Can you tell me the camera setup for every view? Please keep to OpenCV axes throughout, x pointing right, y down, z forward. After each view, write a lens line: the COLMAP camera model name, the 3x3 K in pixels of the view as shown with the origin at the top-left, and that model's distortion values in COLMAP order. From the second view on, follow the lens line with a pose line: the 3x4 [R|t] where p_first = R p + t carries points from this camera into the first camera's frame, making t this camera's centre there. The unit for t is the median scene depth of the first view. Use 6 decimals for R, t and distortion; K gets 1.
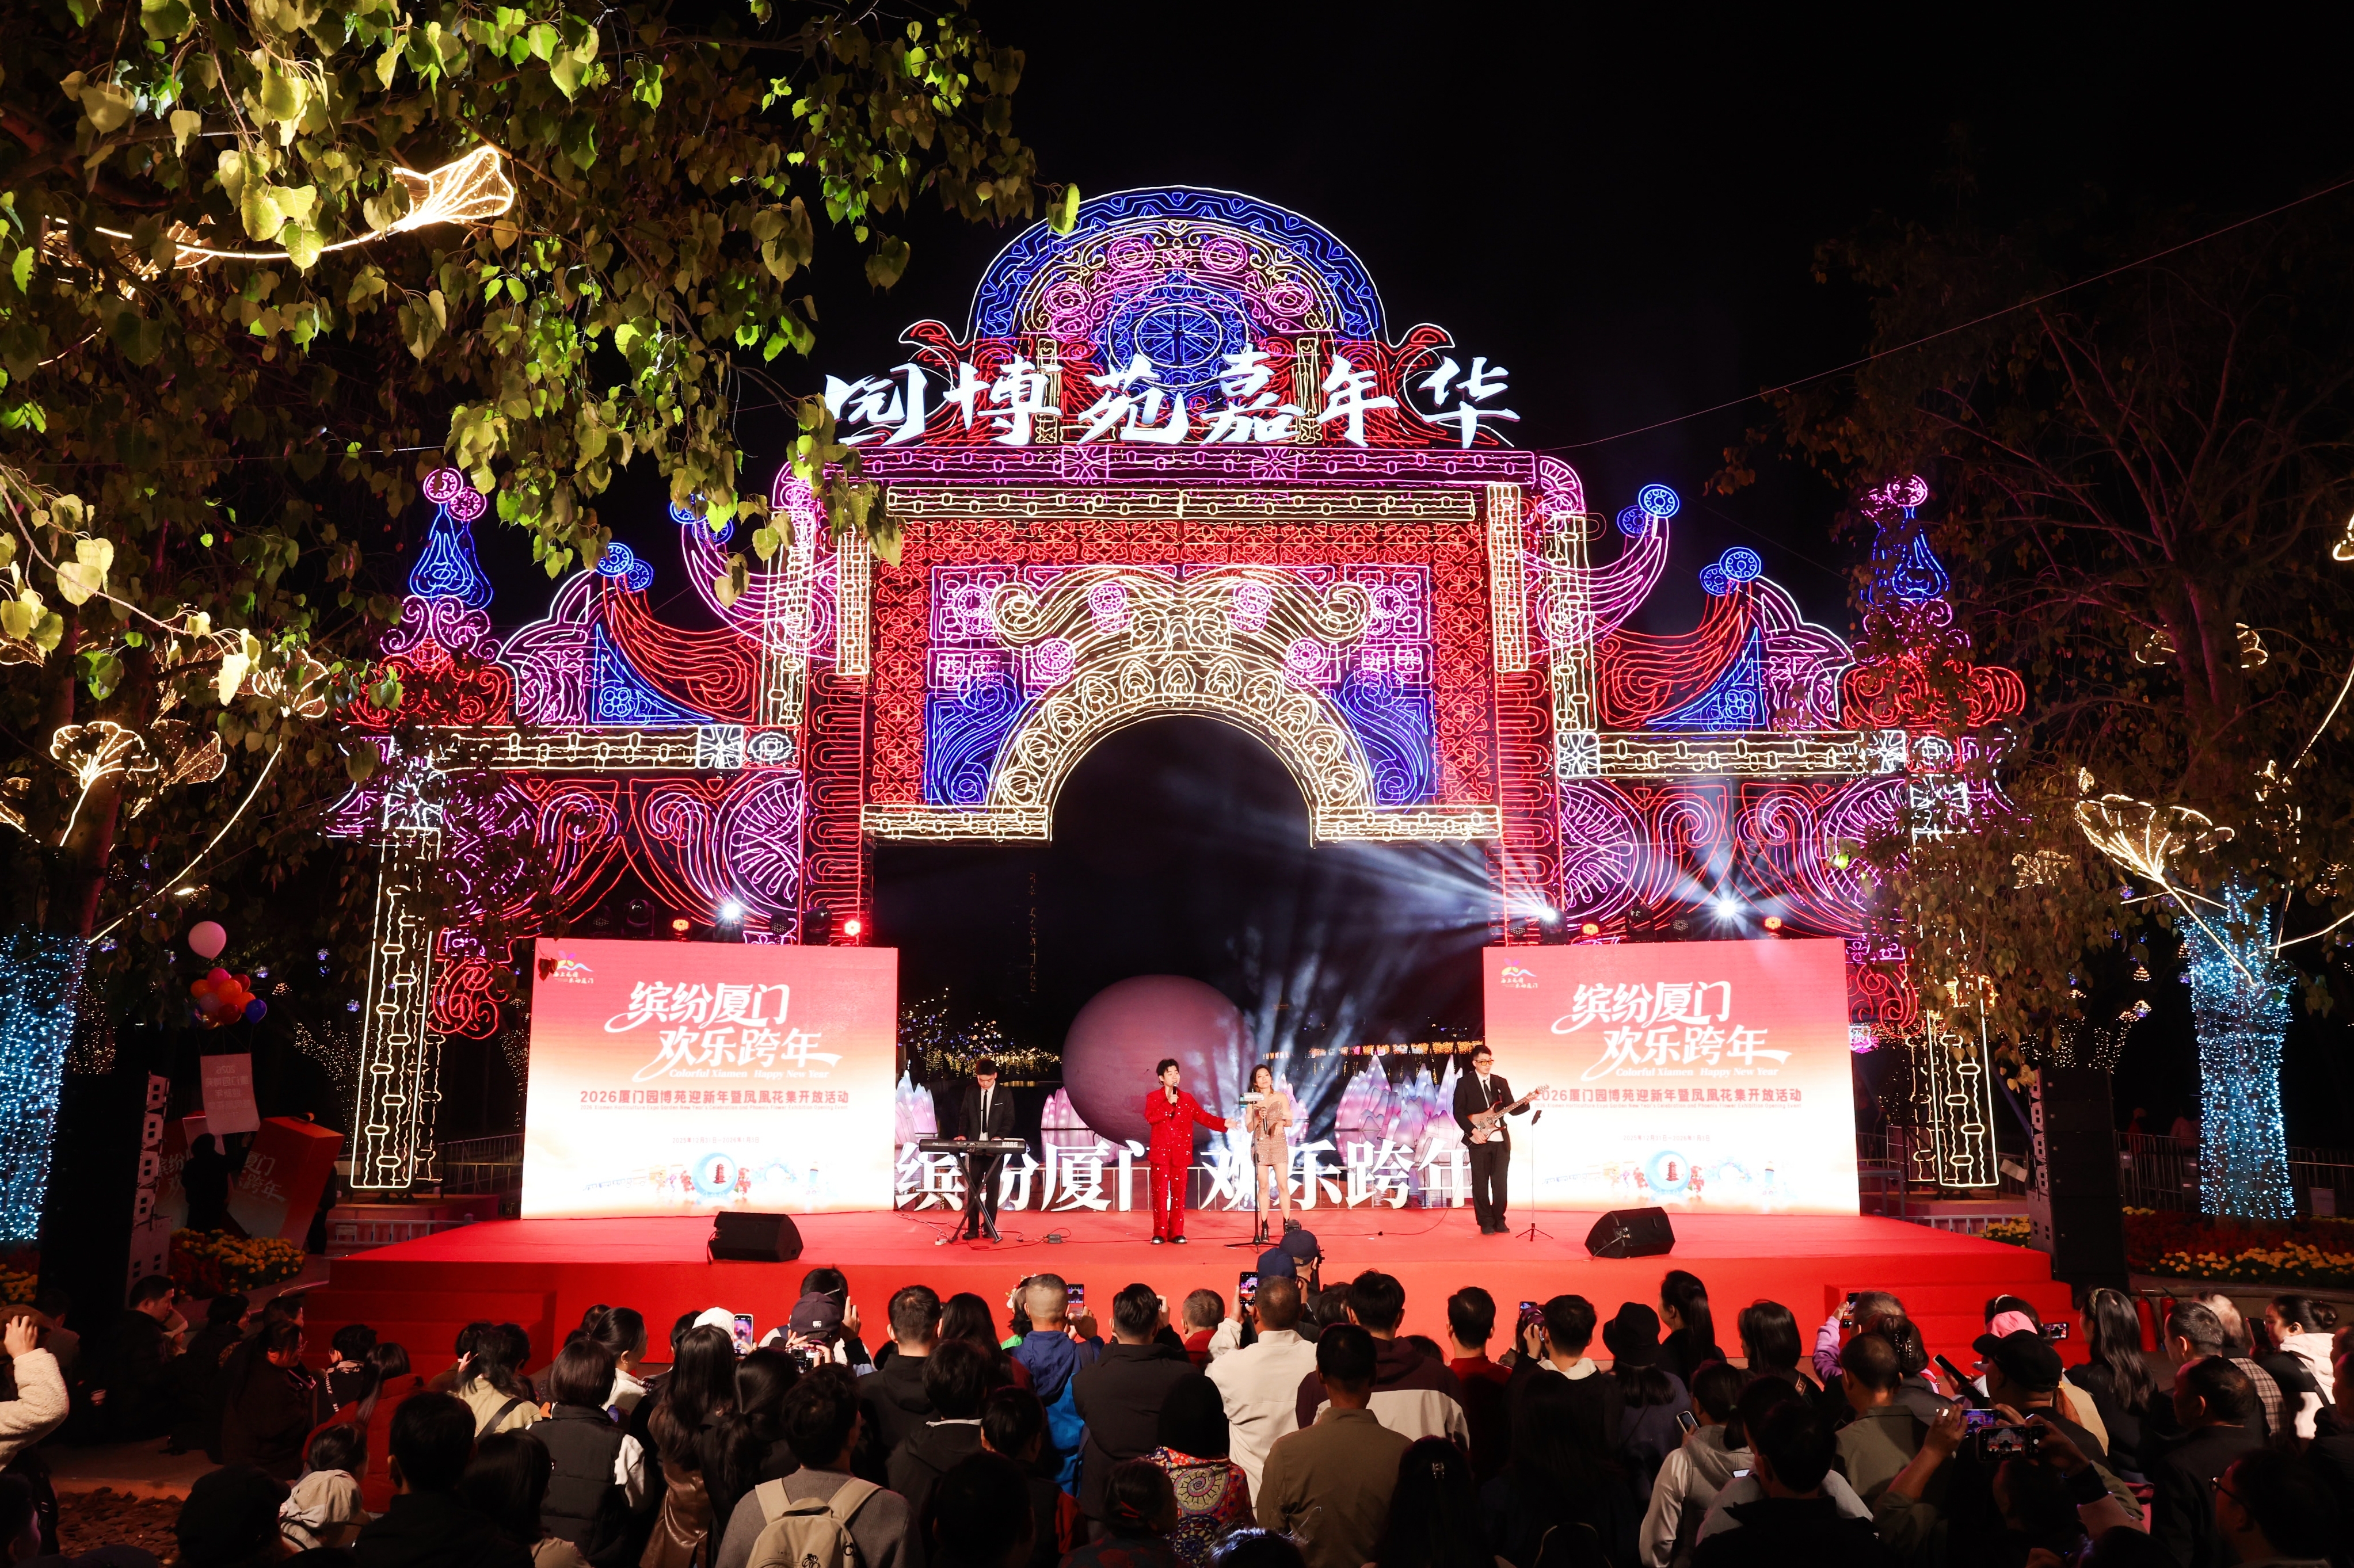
lens RADIAL K [[1626.9, 0, 1177.2], [0, 1626.9, 777.6], [0, 0, 1]] dist [-0.049867, -0.001567]
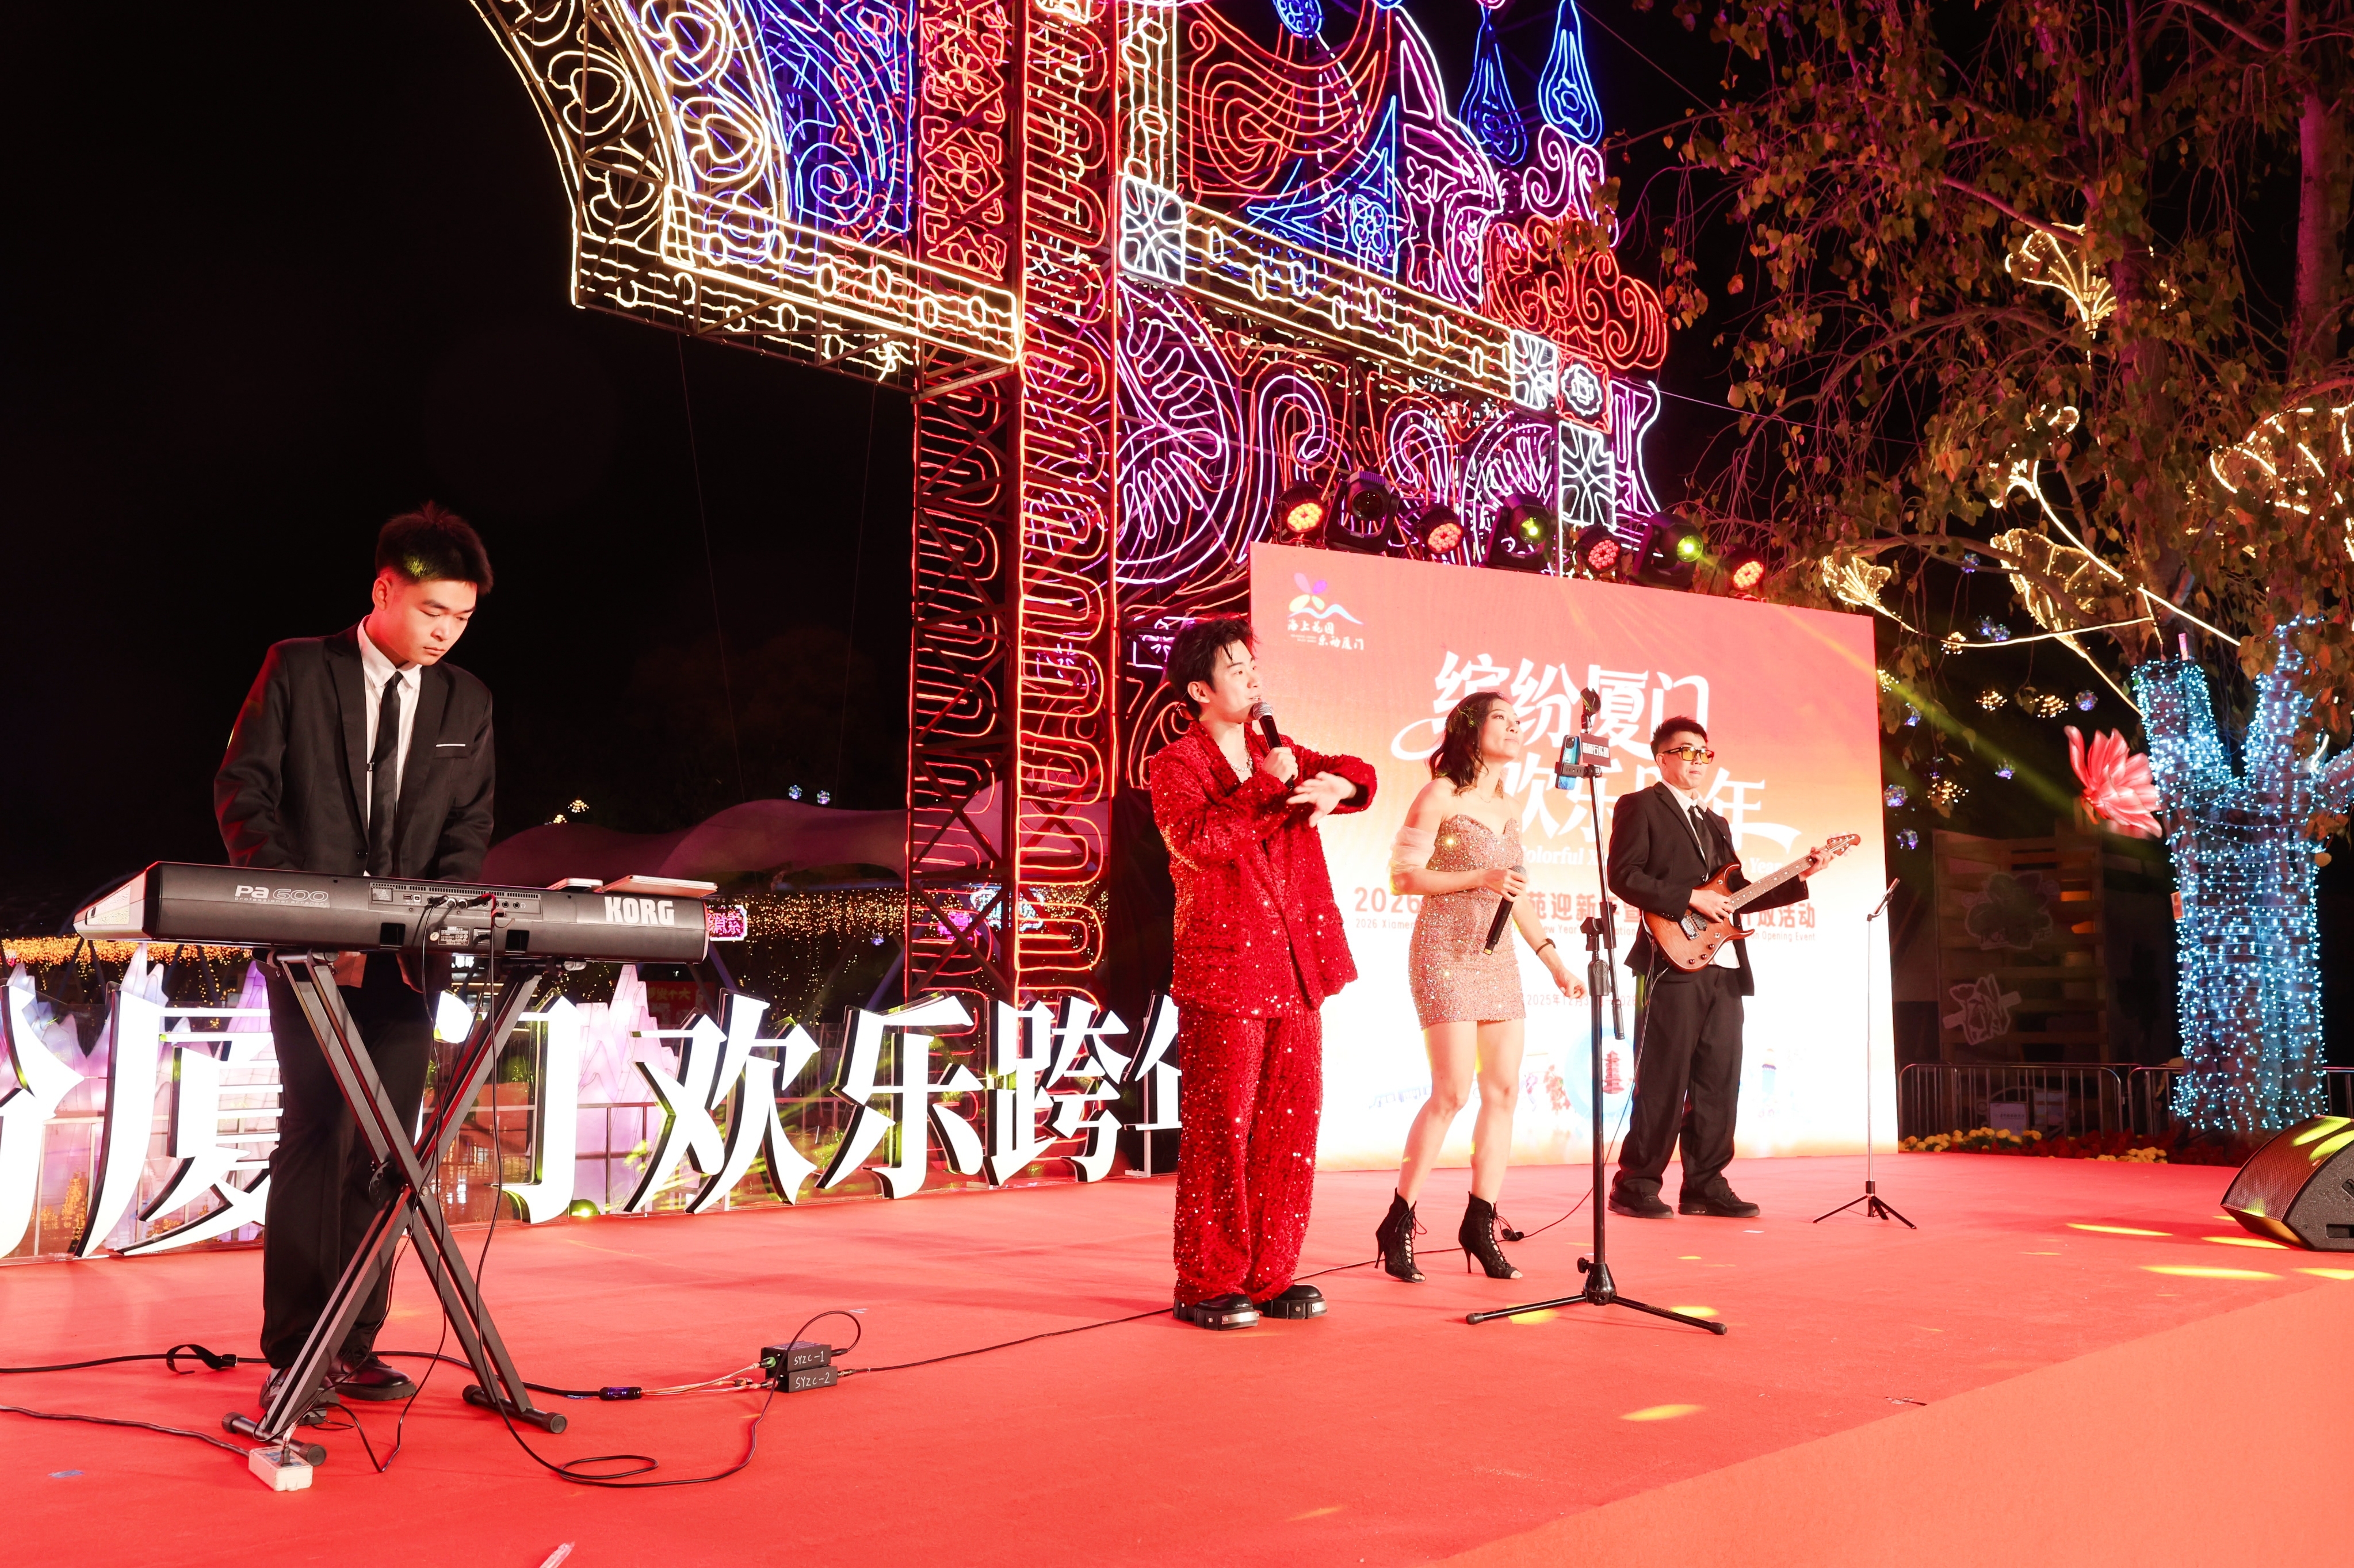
lens RADIAL K [[2096.7, 0, 1178.5], [0, 2096.7, 788.6], [0, 0, 1]] dist [-0.065423, -0.001183]
pose [[0.714536, 0.083133, 0.694641, -0.159491], [-0.126535, 0.991896, 0.011452, 0.140499], [-0.688060, -0.096079, 0.719265, 0.541614]]
